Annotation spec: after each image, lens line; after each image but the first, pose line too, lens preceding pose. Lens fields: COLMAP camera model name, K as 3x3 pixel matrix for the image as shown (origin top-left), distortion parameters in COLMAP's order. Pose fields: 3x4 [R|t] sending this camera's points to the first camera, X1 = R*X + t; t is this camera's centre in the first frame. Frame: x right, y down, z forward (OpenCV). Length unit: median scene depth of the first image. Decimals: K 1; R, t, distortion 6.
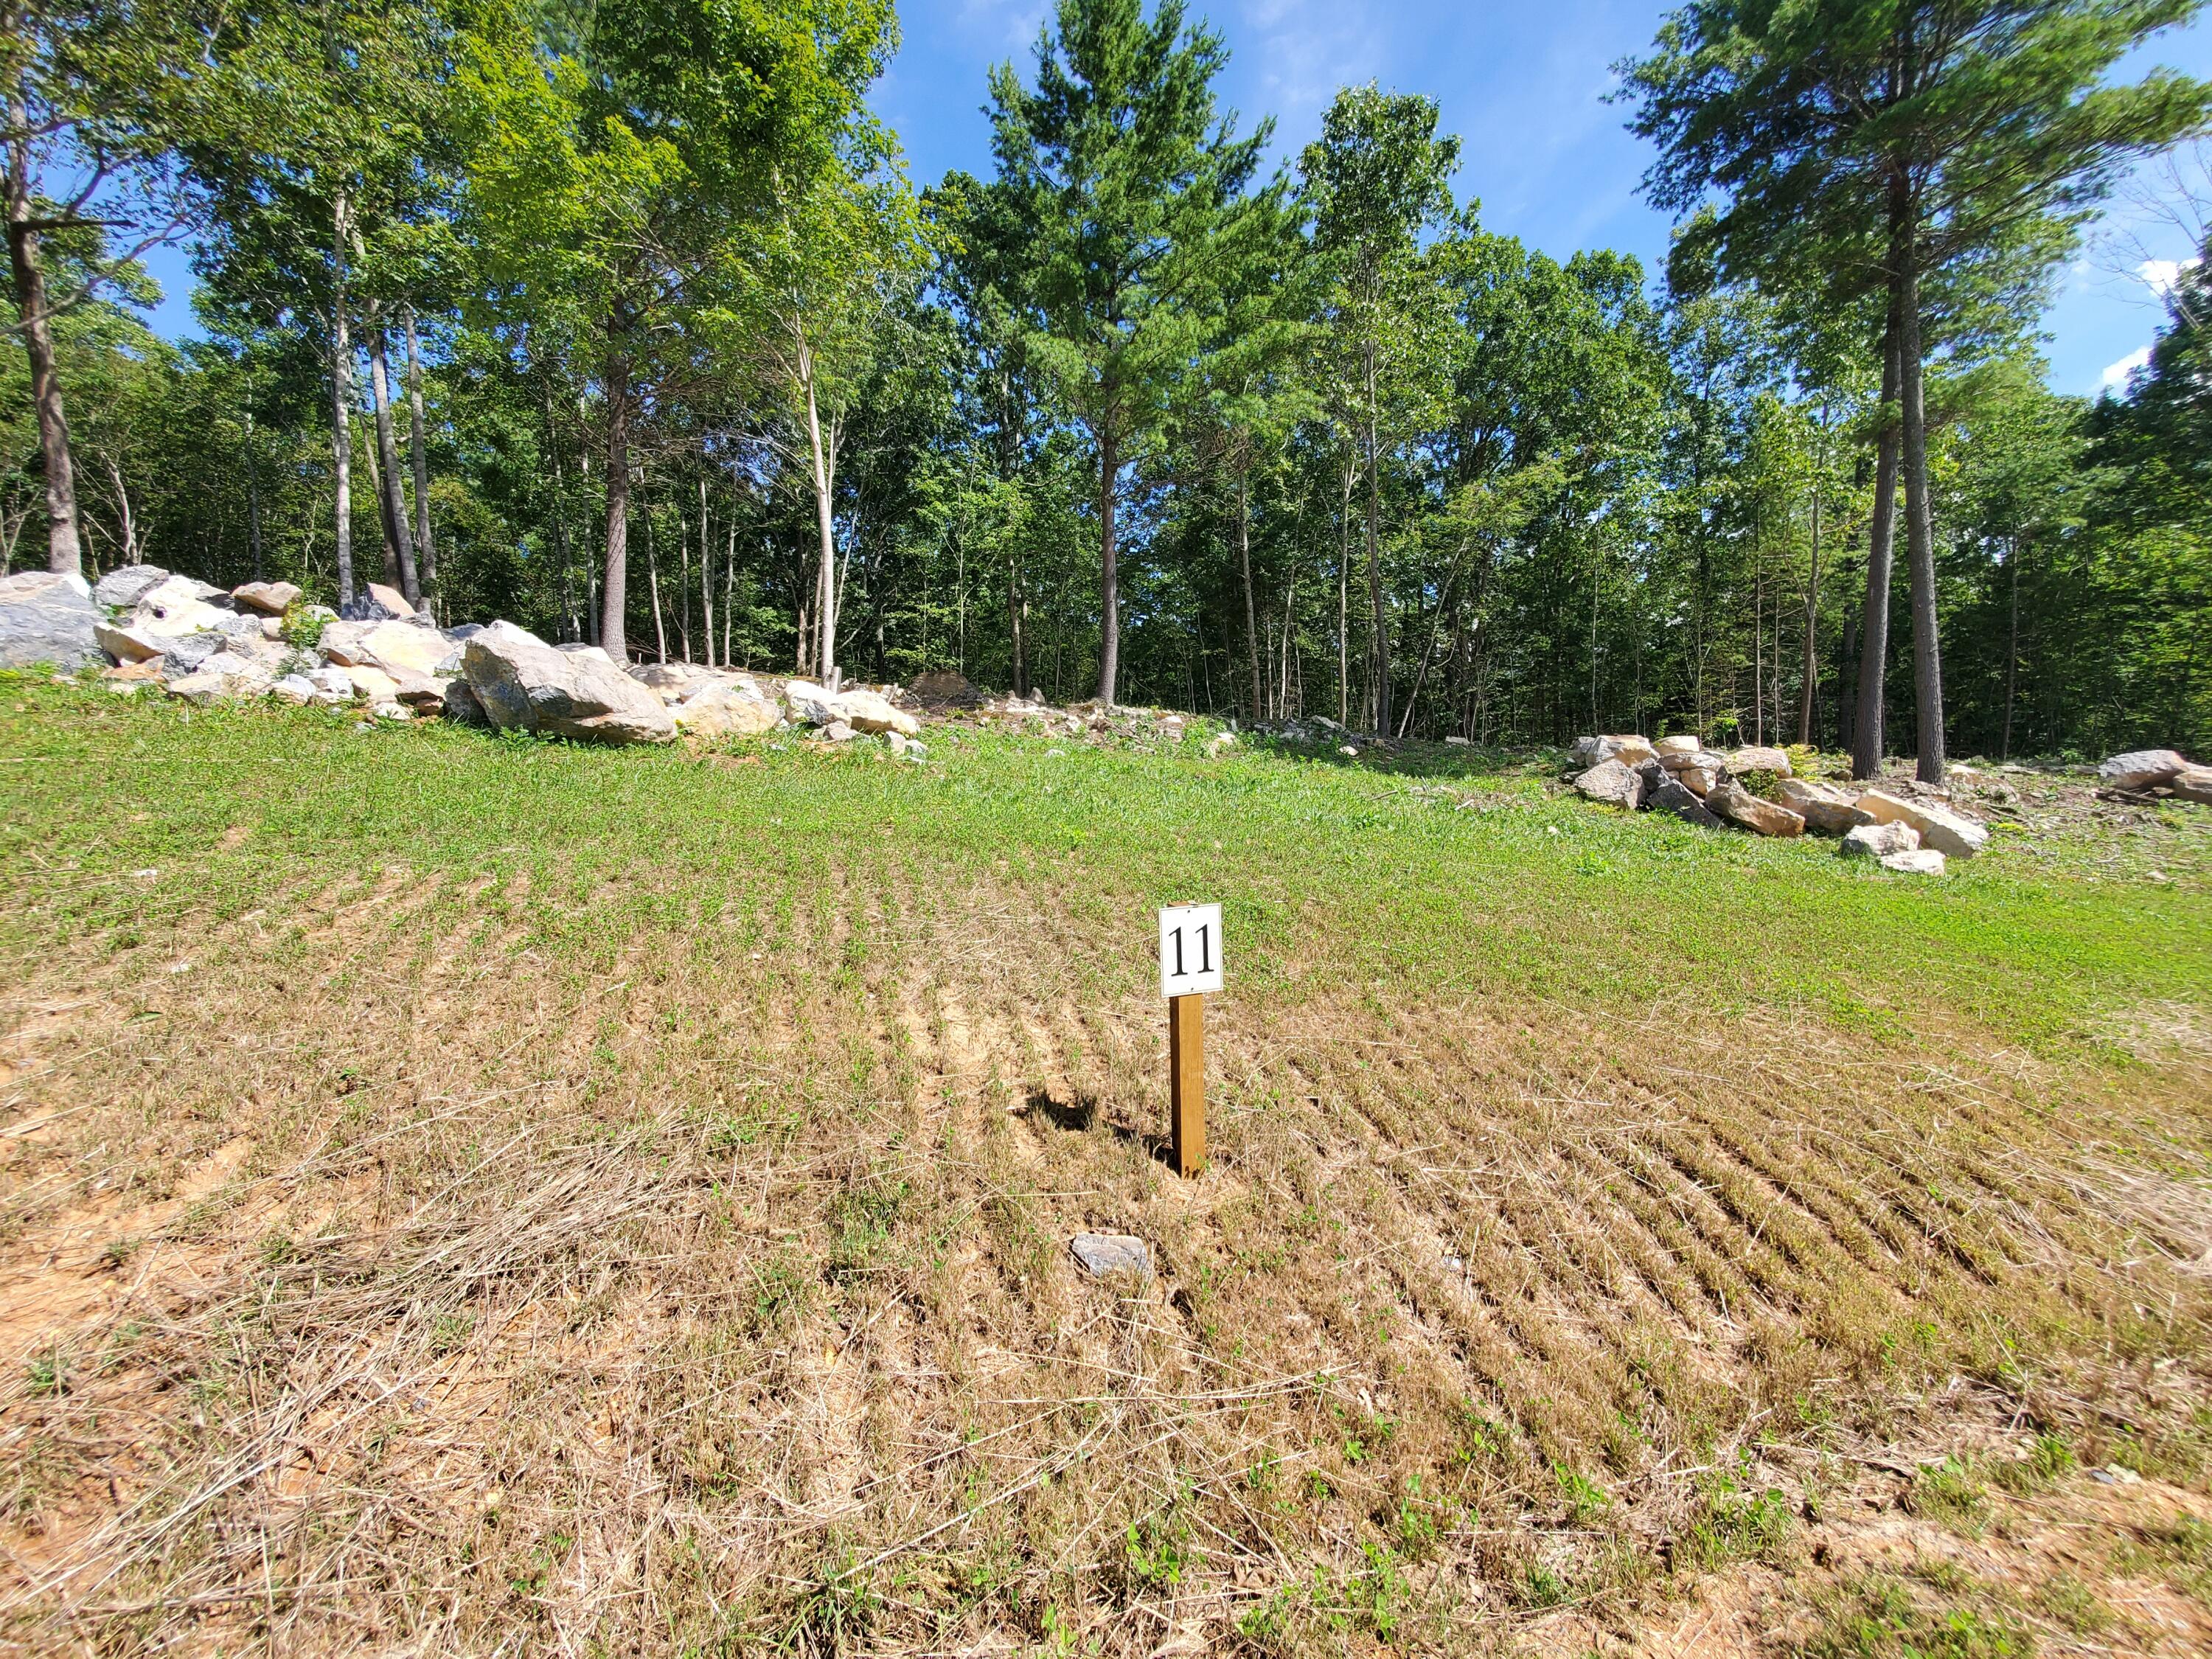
lens RADIAL K [[862.1, 0, 1104.8], [0, 862.1, 813.9], [0, 0, 1]] dist [0.003694, -0.002197]
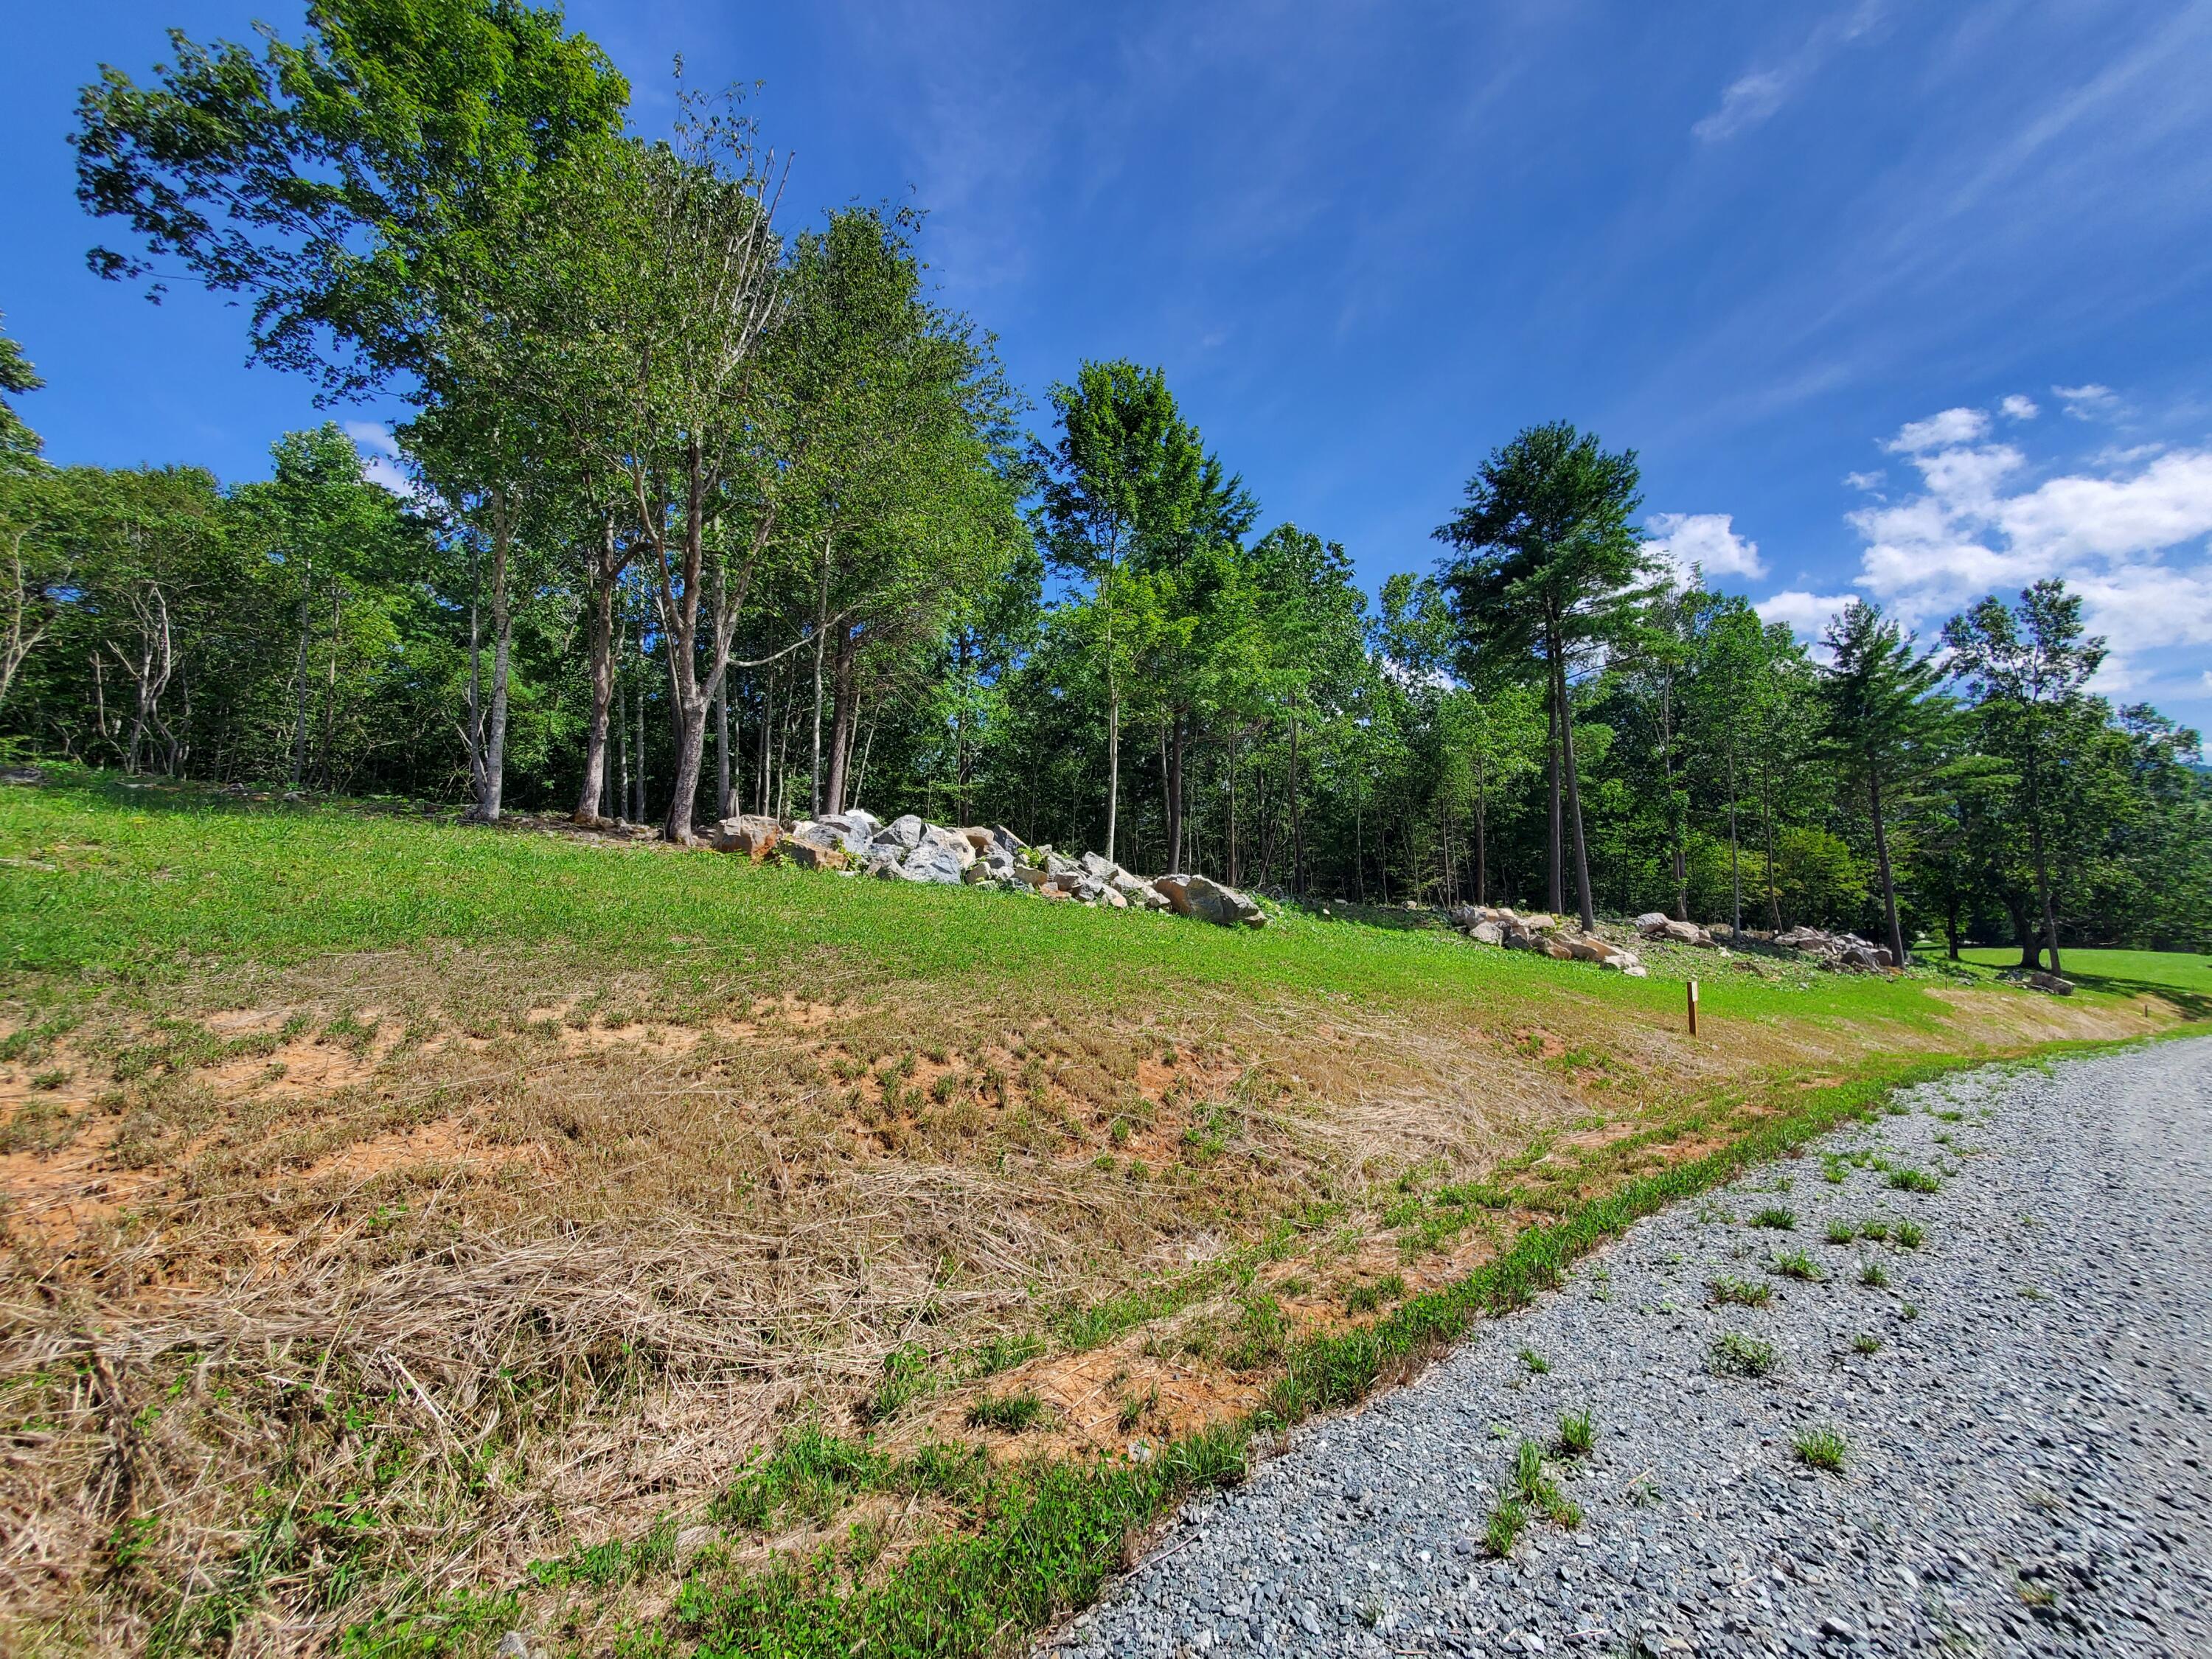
lens RADIAL K [[862.1, 0, 1116.3], [0, 862.1, 830.1], [0, 0, 1]] dist [0.003694, -0.002197]
pose [[0.922984, 0.046465, 0.382024, -0.990629], [-0.001217, 0.993032, -0.117839, -0.037889], [-0.384838, 0.108298, 0.916609, -0.521783]]
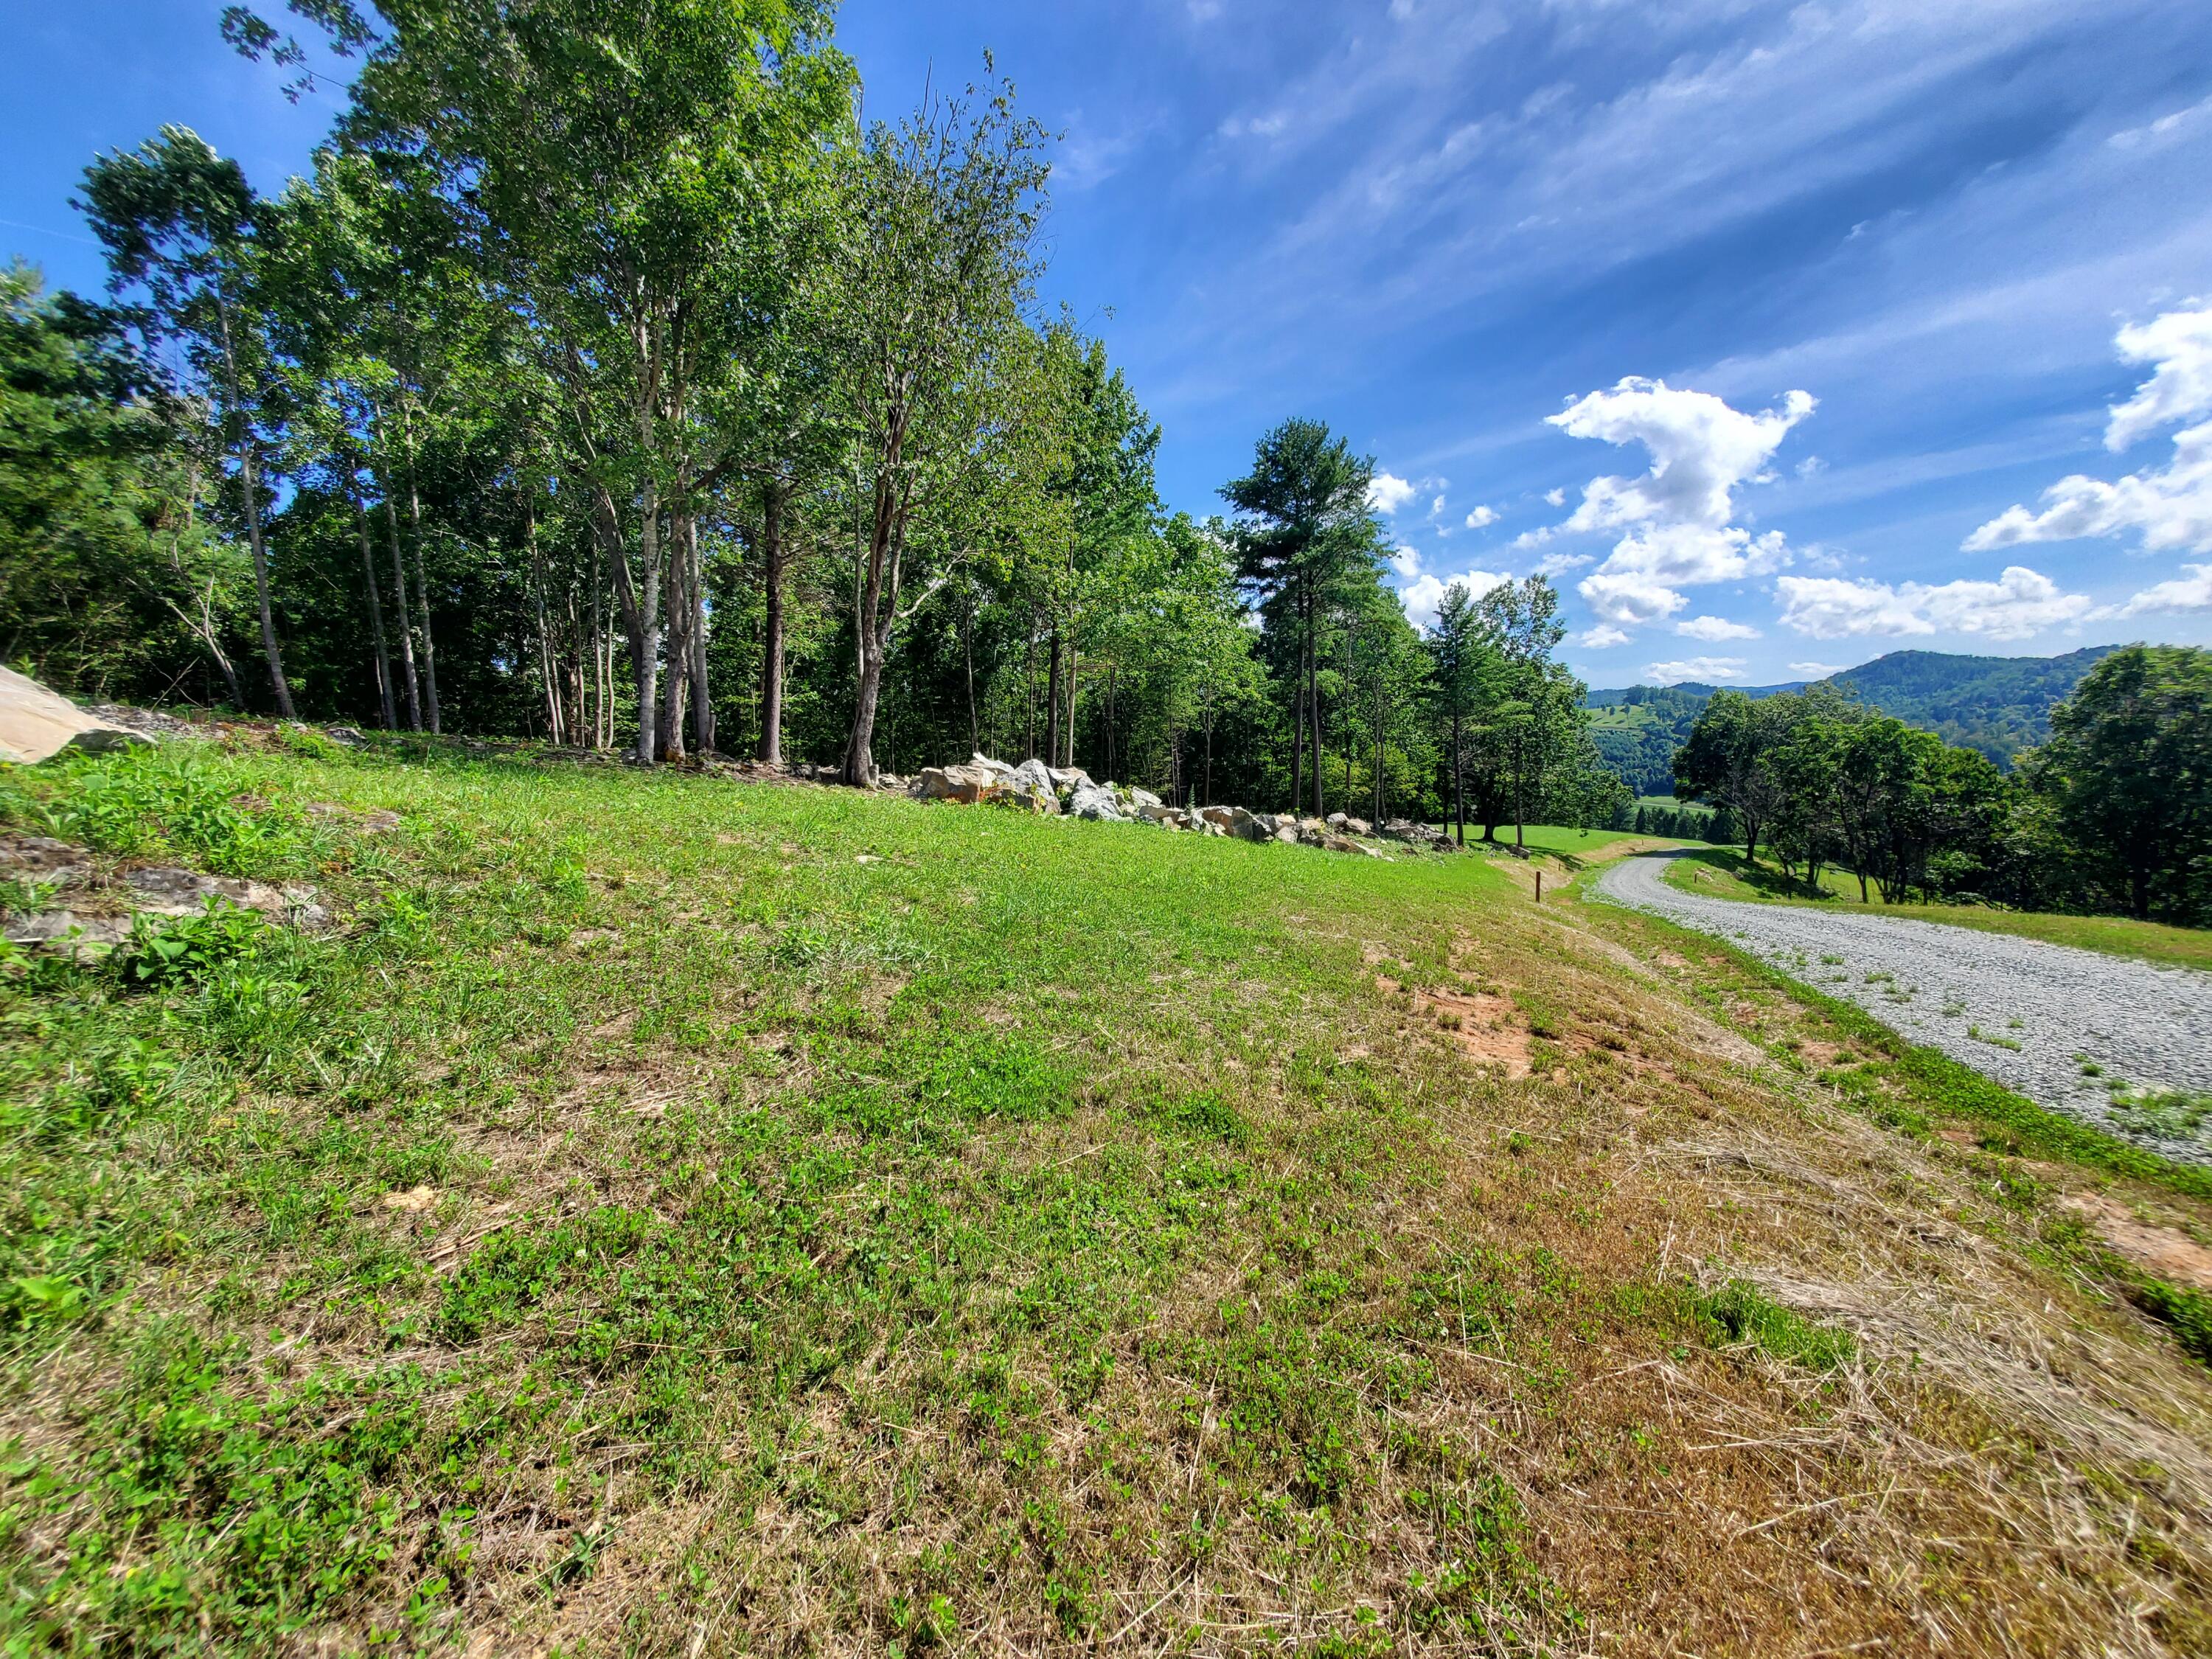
lens RADIAL K [[862.1, 0, 1119.0], [0, 862.1, 827.4], [0, 0, 1]] dist [0.003694, -0.002197]
pose [[0.655044, -0.023075, 0.755238, -1.712362], [0.025009, 0.999648, 0.008852, -0.096195], [-0.755177, 0.013089, 0.655391, -0.311189]]
